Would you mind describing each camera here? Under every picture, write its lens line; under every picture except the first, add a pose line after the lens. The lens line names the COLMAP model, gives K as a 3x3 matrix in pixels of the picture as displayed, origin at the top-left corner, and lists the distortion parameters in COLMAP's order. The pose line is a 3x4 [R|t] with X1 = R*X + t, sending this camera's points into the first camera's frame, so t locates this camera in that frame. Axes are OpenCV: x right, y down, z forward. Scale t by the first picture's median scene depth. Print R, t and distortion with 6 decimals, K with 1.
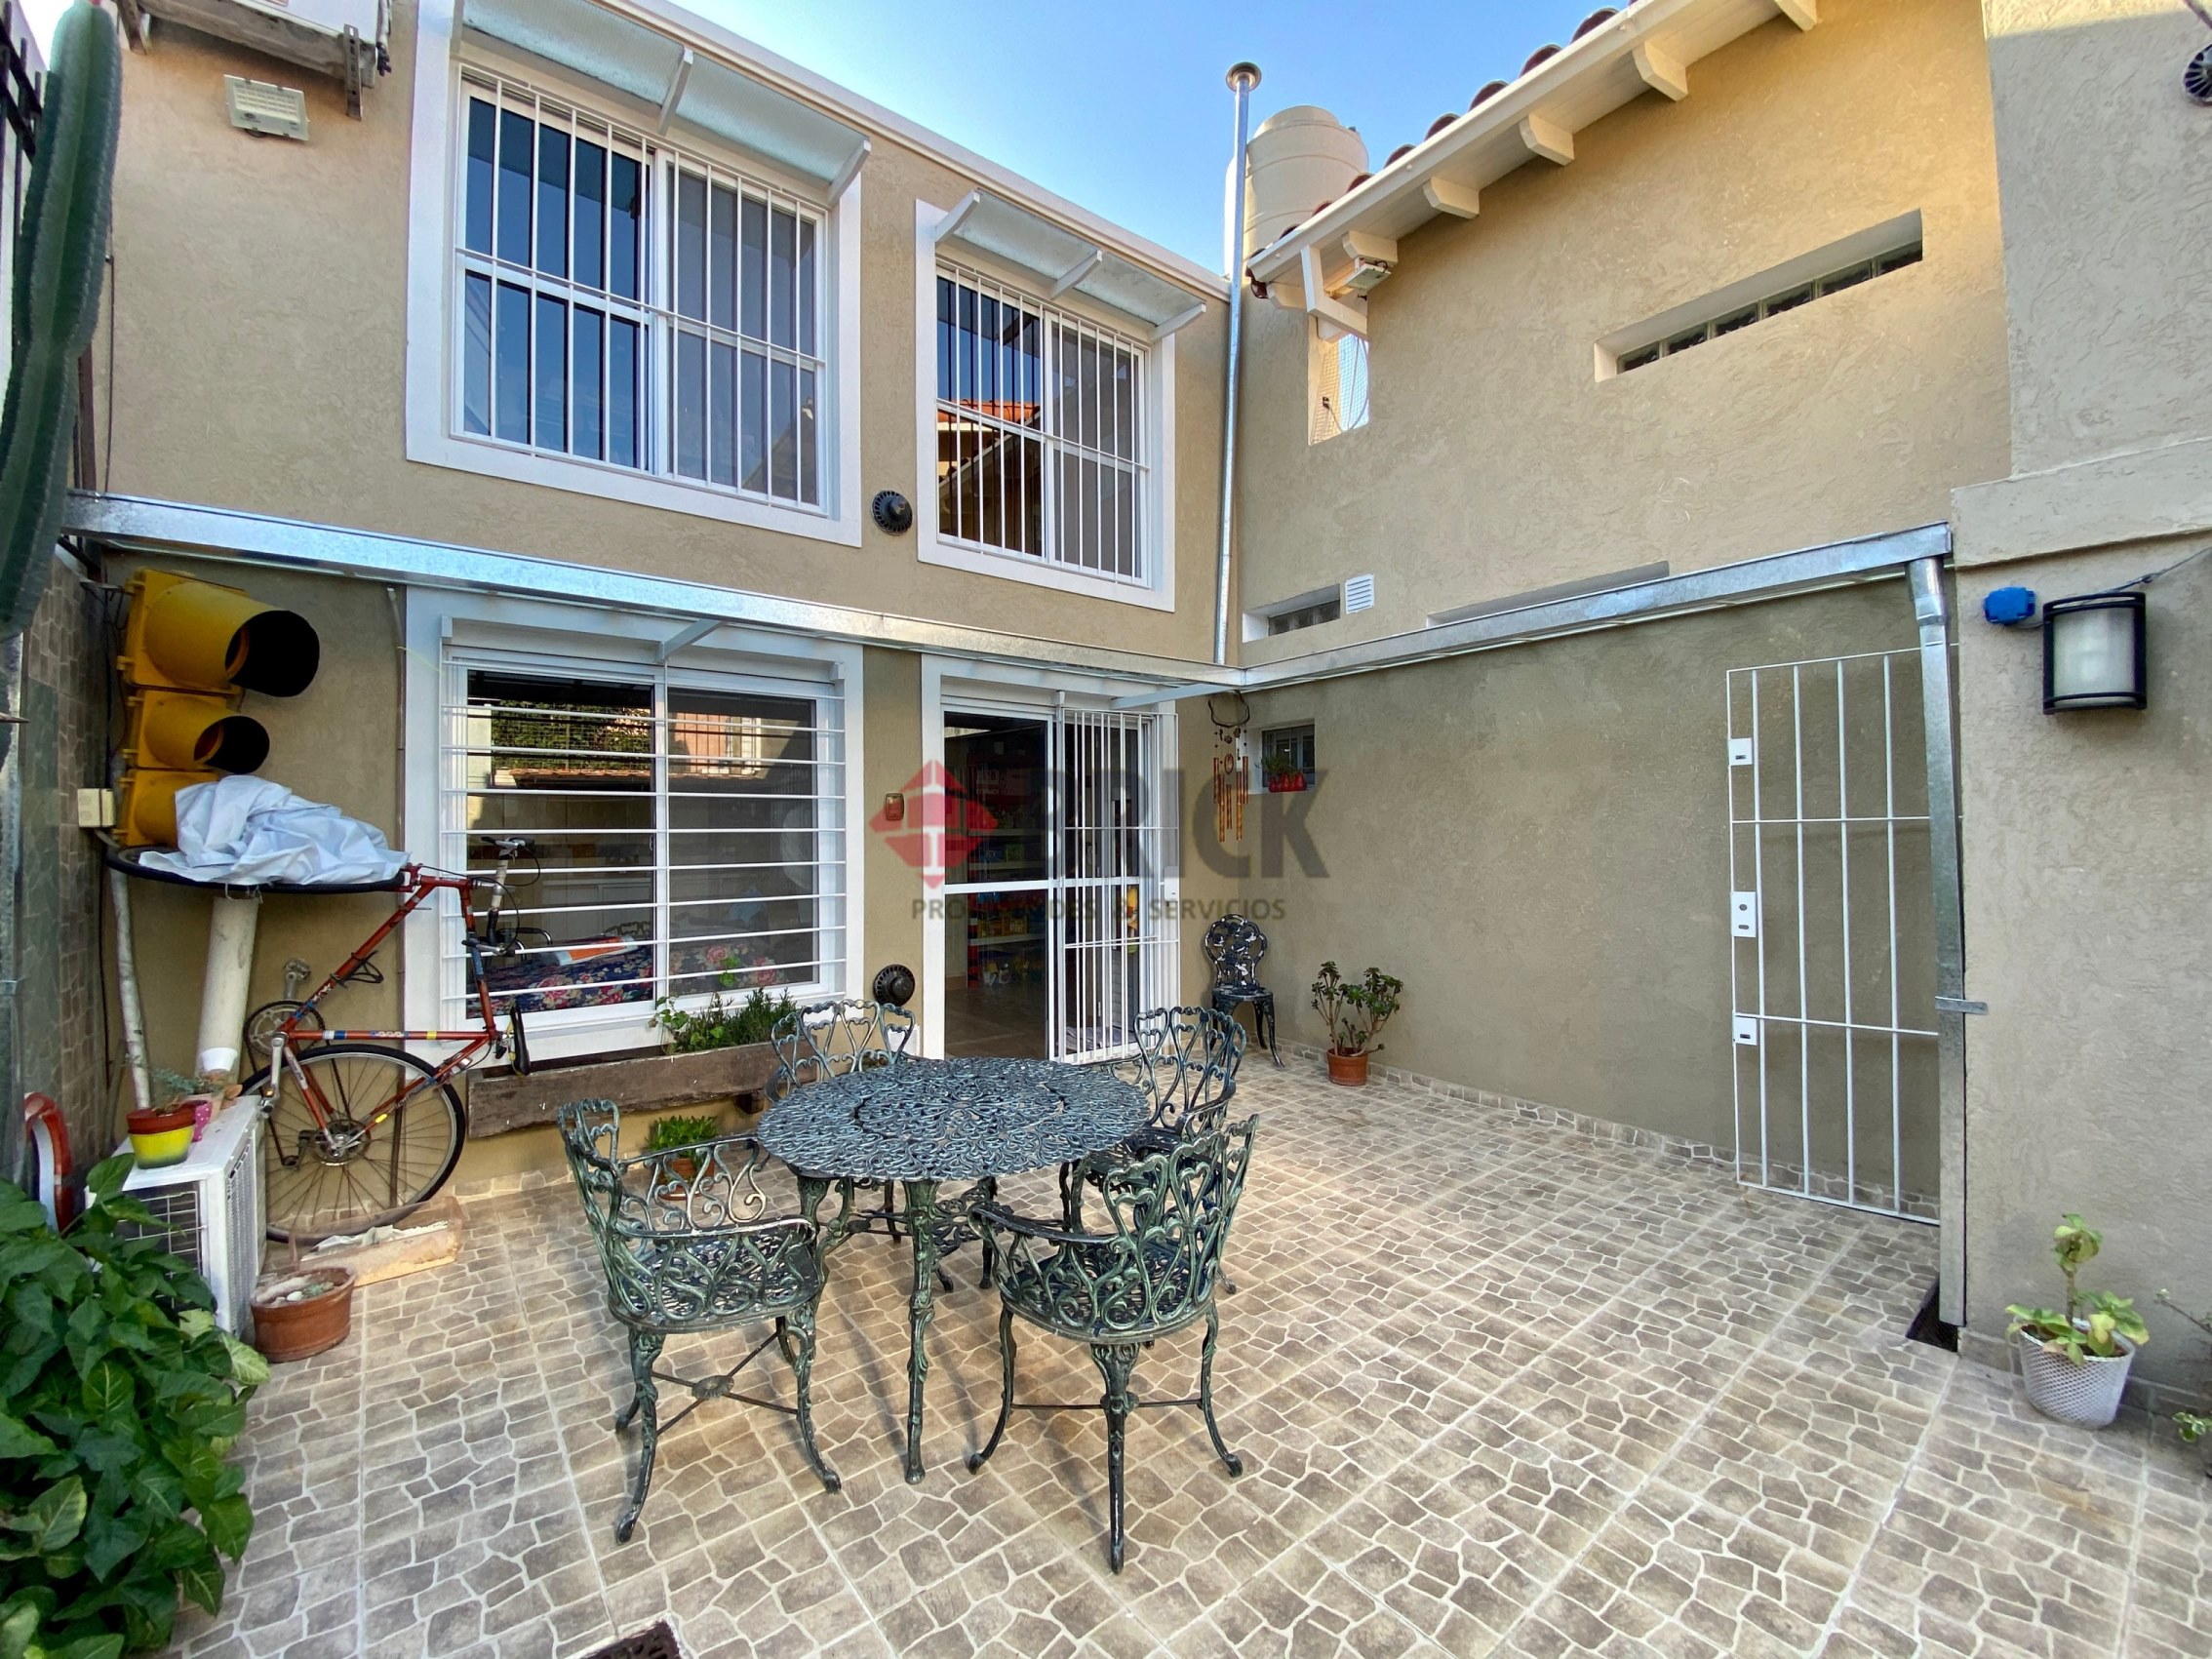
lens RADIAL K [[891.0, 0, 1106.0], [0, 891.0, 829.5], [0, 0, 1]] dist [0.002366, -0.014254]
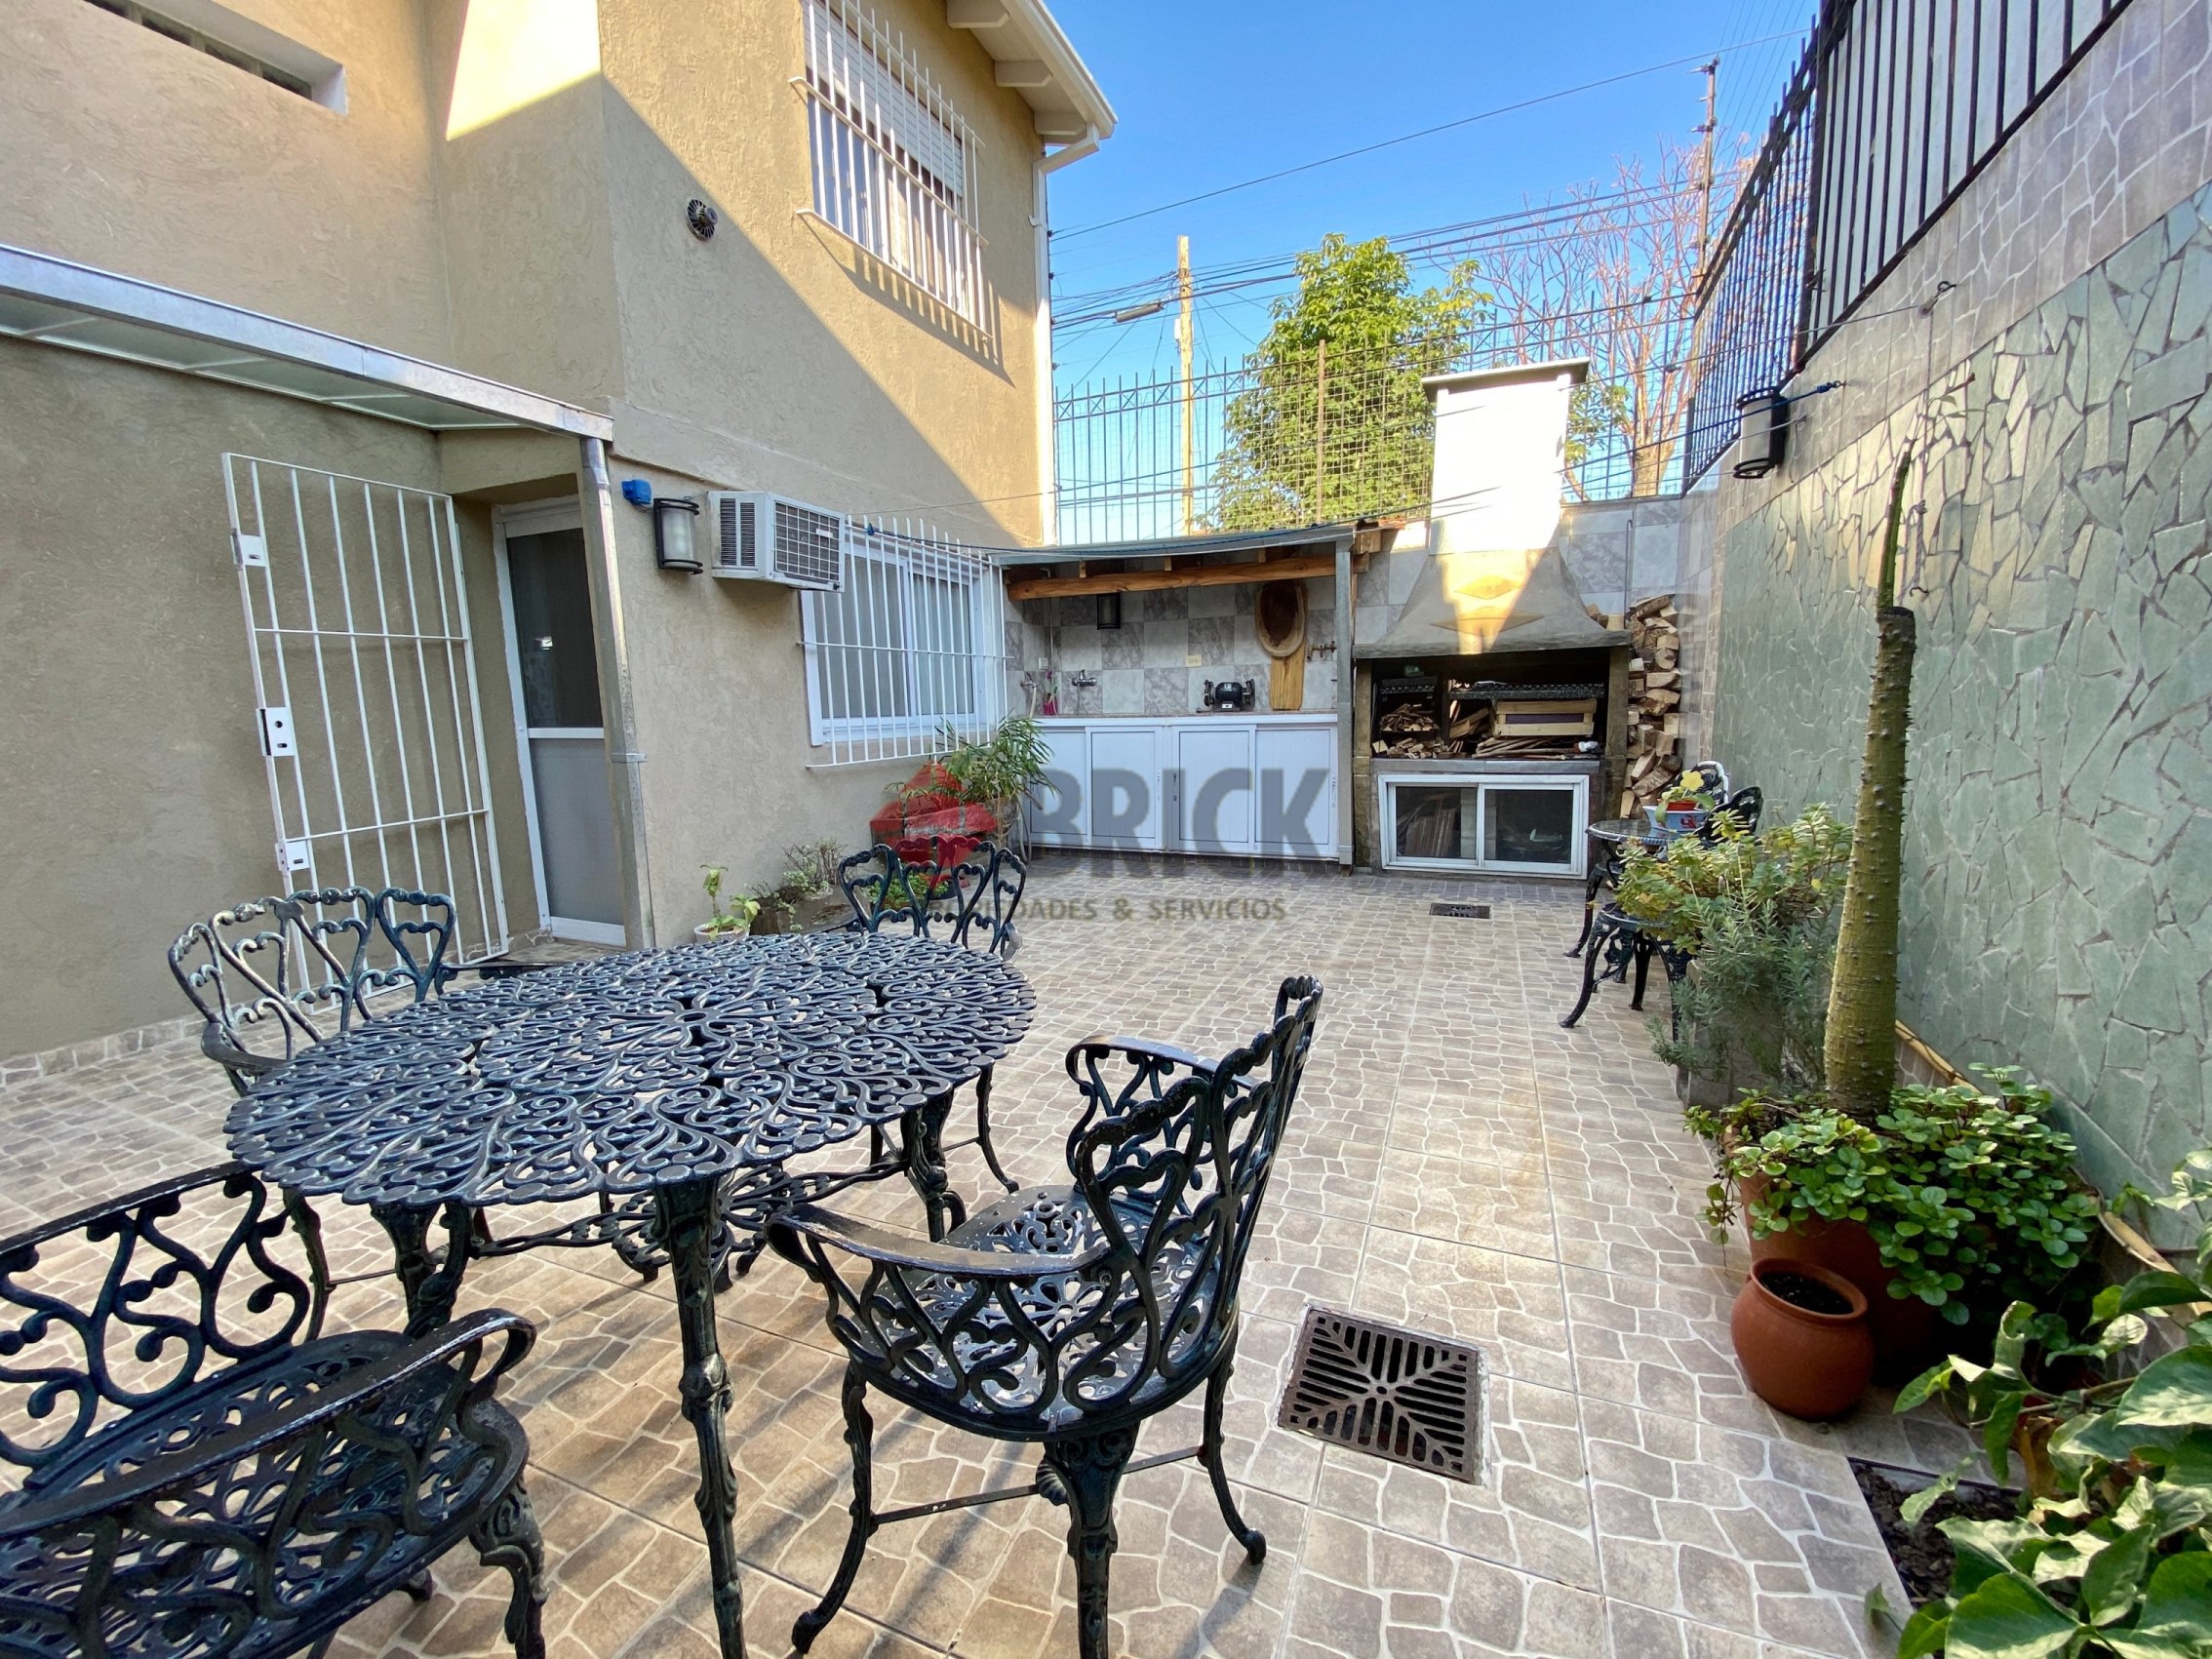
lens RADIAL K [[891.0, 0, 1106.0], [0, 891.0, 829.5], [0, 0, 1]] dist [0.002366, -0.014254]
pose [[-0.476191, -0.117067, 0.871515, -0.504591], [0.013534, 0.990005, 0.140379, 0.078282], [-0.879238, 0.078642, -0.469847, 0.681722]]
